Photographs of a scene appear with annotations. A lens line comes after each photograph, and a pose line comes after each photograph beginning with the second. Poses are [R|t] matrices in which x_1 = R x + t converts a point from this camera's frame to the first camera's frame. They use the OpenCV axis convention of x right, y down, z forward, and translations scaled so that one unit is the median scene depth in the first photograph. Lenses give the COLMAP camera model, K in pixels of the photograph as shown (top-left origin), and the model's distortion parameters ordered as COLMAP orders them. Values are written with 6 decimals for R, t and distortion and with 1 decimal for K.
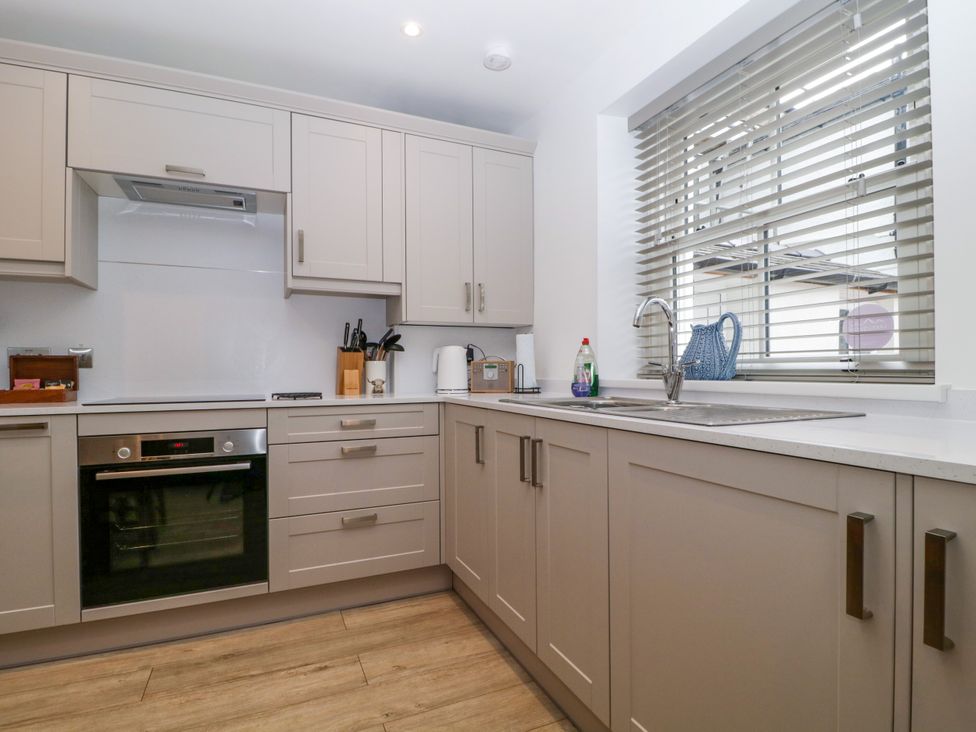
lens RADIAL K [[509.9, 0, 487.0], [0, 509.9, 370.4], [0, 0, 1]] dist [0.003953, -0.014735]
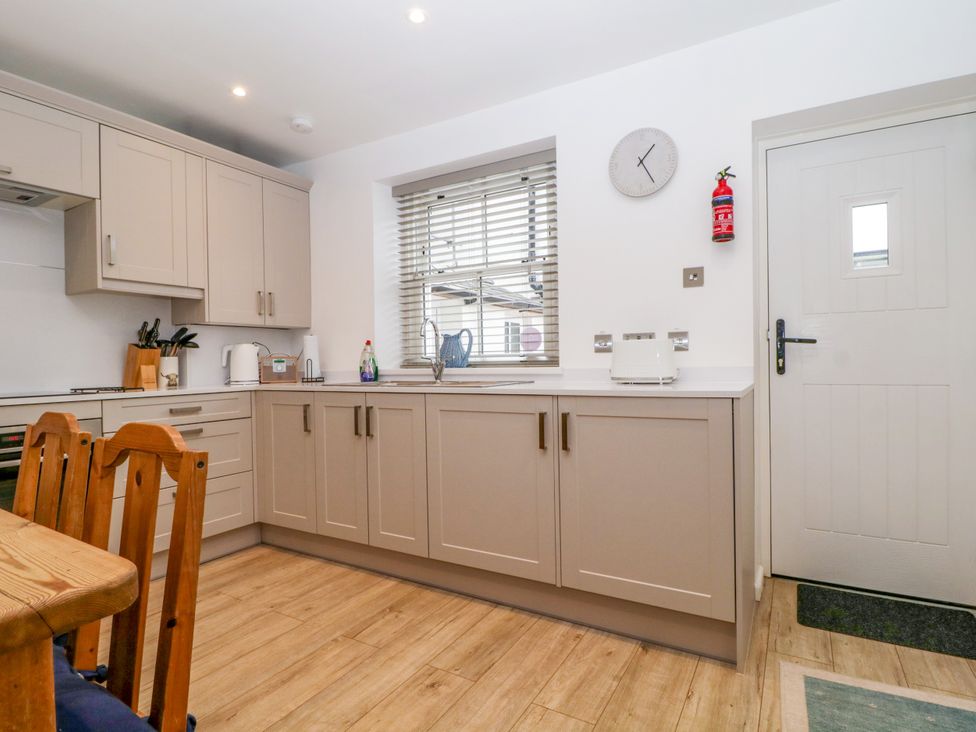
lens RADIAL K [[516.7, 0, 495.2], [0, 516.7, 366.8], [0, 0, 1]] dist [0.001725, -0.015074]
pose [[0.811270, -0.013959, 0.584505, -0.362318], [0.012315, 0.999901, 0.006786, 0.004638], [-0.584542, 0.001693, 0.811362, -0.367490]]
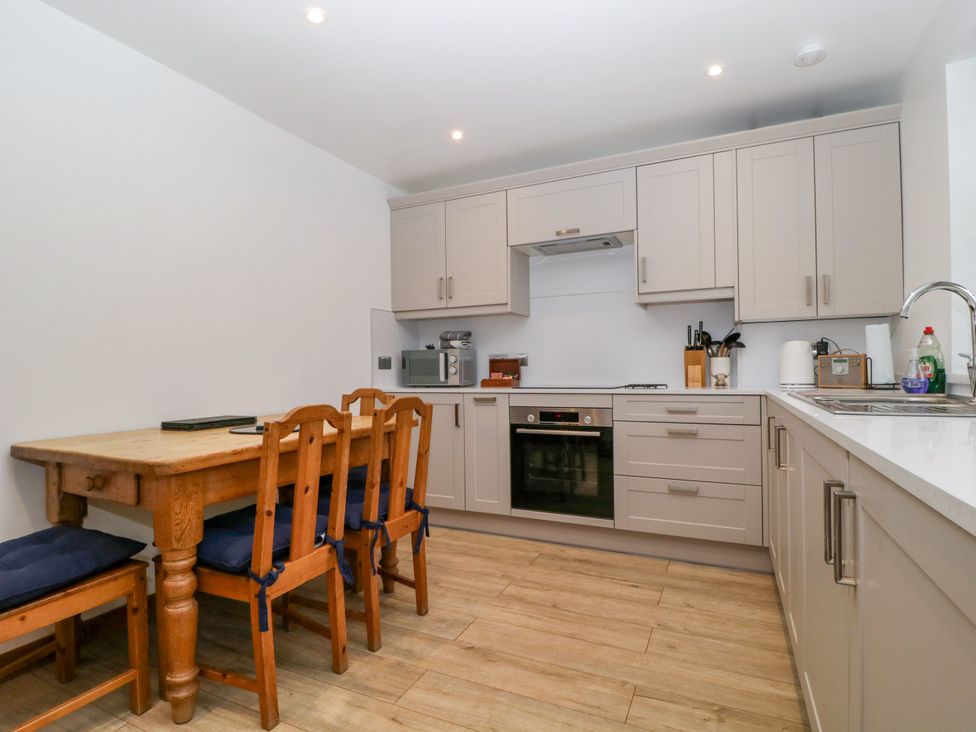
lens RADIAL K [[509.9, 0, 487.0], [0, 509.9, 370.4], [0, 0, 1]] dist [0.003953, -0.014735]
pose [[0.653542, -0.001561, -0.756888, 0.362233], [0.009874, 0.999930, 0.006463, -0.002376], [0.756825, -0.011697, 0.653512, -0.143902]]
